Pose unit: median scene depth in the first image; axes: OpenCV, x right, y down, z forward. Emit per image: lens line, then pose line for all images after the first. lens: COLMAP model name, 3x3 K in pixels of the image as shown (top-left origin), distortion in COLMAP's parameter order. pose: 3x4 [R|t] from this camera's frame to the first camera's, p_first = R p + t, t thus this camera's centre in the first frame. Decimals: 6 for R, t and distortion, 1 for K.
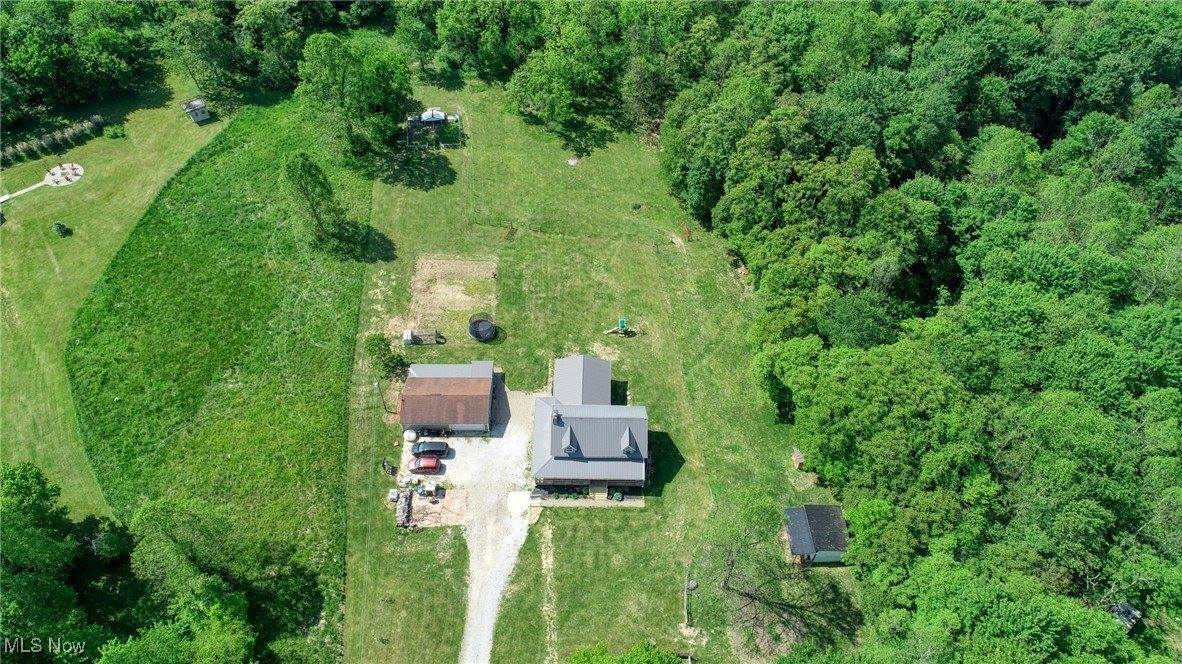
lens RADIAL K [[788.8, 0, 587.4], [0, 788.8, 335.3], [0, 0, 1]] dist [-0.003464, 0.001473]
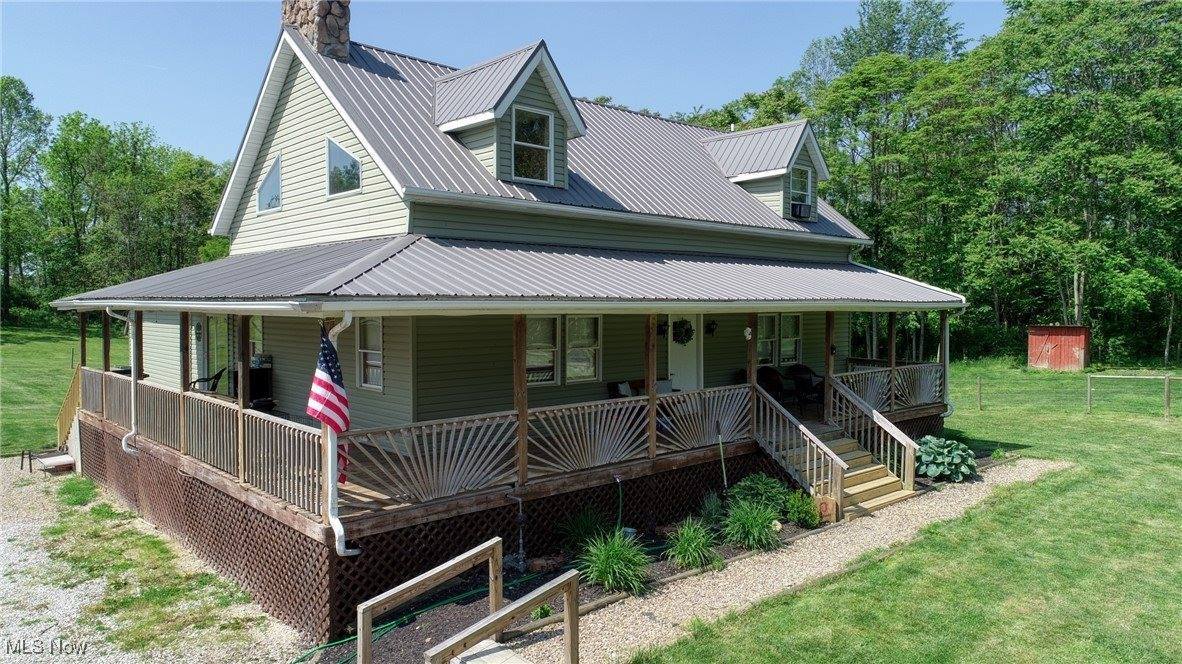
lens RADIAL K [[794.9, 0, 592.4], [0, 794.9, 335.5], [0, 0, 1]] dist [-0.001613, 0.000717]
pose [[0.728886, -0.031026, 0.683932, -0.097811], [0.522222, 0.671195, -0.526099, 0.224302], [-0.442729, 0.740631, 0.505427, 0.913943]]
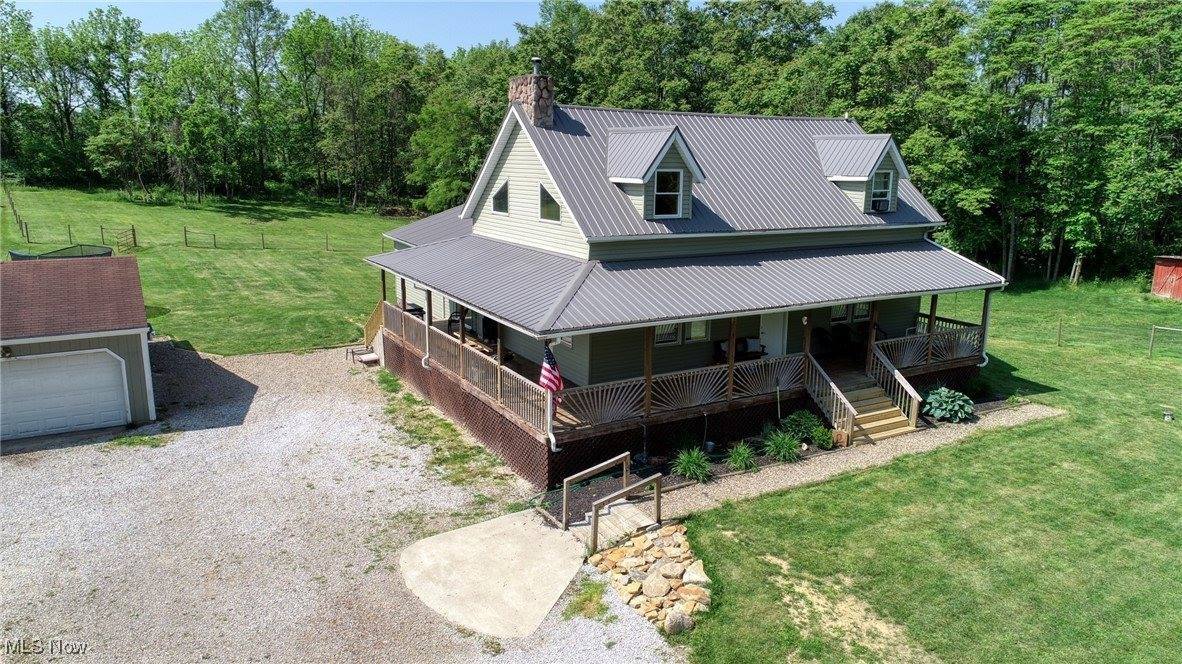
lens RADIAL K [[791.0, 0, 591.0], [0, 791.0, 332.0], [0, 0, 1]] dist [-0.002118, 0.003541]
pose [[0.861563, -0.104686, 0.496739, -0.131665], [0.381188, 0.779644, -0.496841, 0.246998], [-0.335267, 0.617411, 0.711618, 0.852418]]
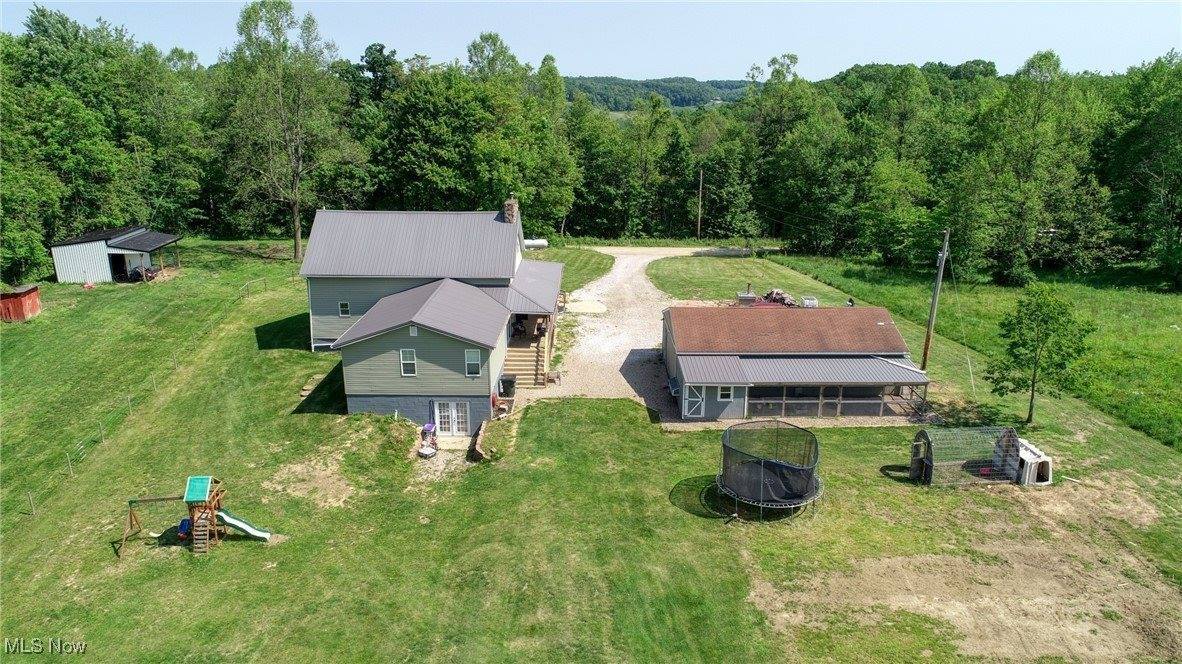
lens RADIAL K [[787.9, 0, 587.9], [0, 787.9, 333.5], [0, 0, 1]] dist [-0.004506, 0.003297]
pose [[-0.999961, -0.008583, -0.001924, -0.085048], [-0.005178, 0.397662, 0.917517, -0.296325], [-0.007110, 0.917492, -0.397691, 1.211924]]
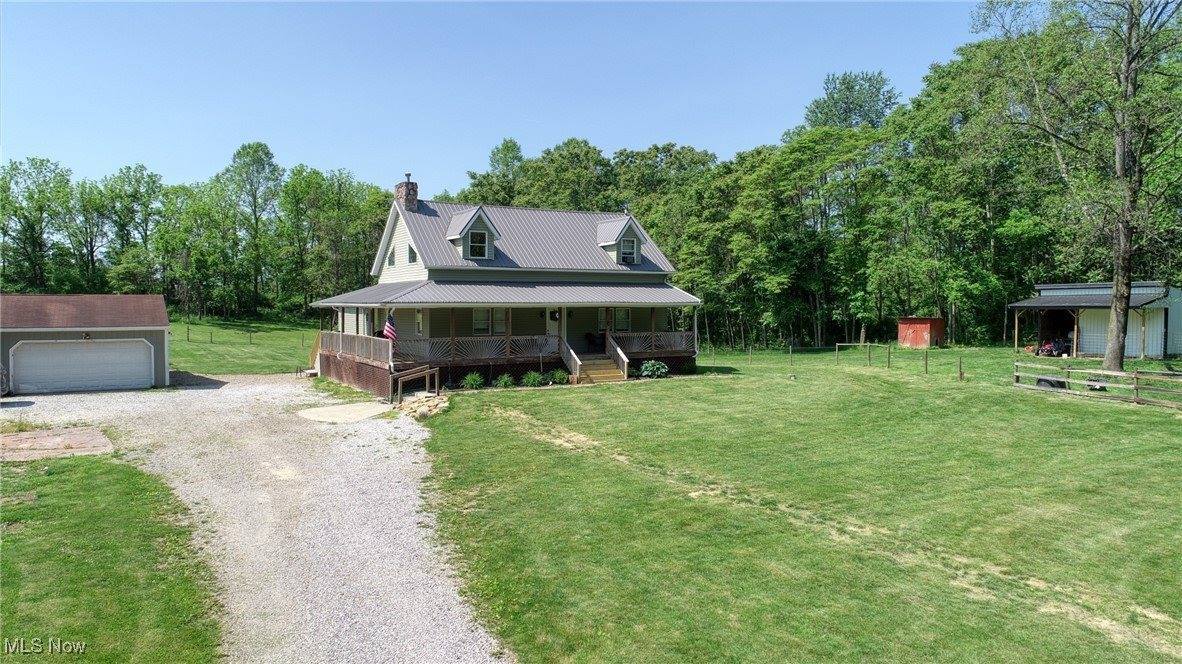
lens RADIAL K [[787.9, 0, 587.9], [0, 787.9, 333.5], [0, 0, 1]] dist [-0.004506, 0.003297]
pose [[0.858220, -0.026689, 0.512588, -0.146599], [0.394742, 0.672637, -0.625890, 0.376284], [-0.328081, 0.739491, 0.587806, 0.783619]]
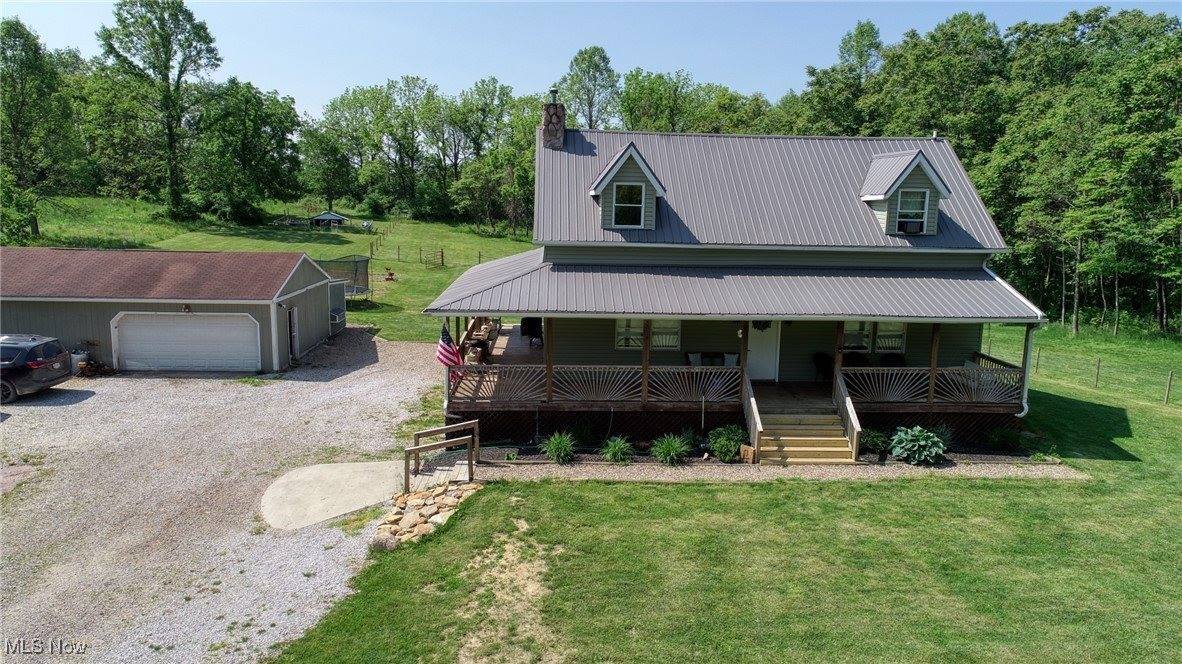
lens RADIAL K [[788.8, 0, 587.4], [0, 788.8, 335.3], [0, 0, 1]] dist [-0.003464, 0.001473]
pose [[0.998251, 0.002884, 0.059048, -0.043378], [0.035580, 0.768342, -0.639050, 0.286907], [-0.047212, 0.640033, 0.766896, 0.828384]]
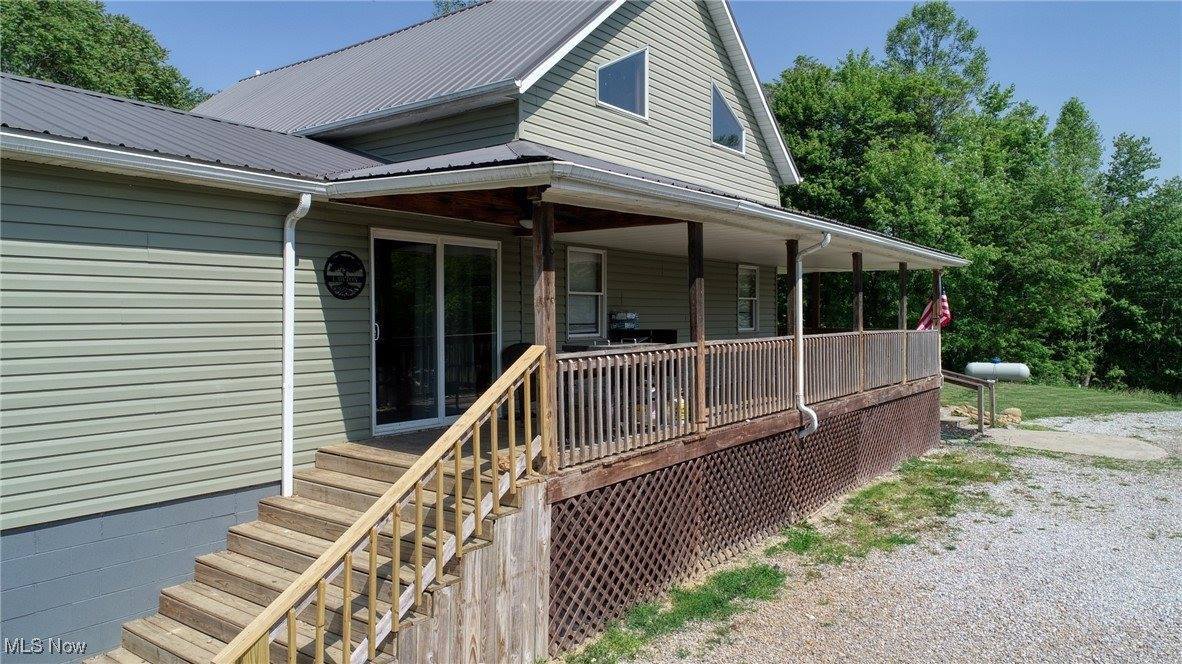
lens RADIAL K [[794.9, 0, 592.4], [0, 794.9, 335.5], [0, 0, 1]] dist [-0.001613, 0.000717]
pose [[-0.803903, -0.021639, 0.594366, -0.103325], [0.447487, 0.636284, 0.628409, 0.057697], [-0.391784, 0.771151, -0.501828, 1.069524]]
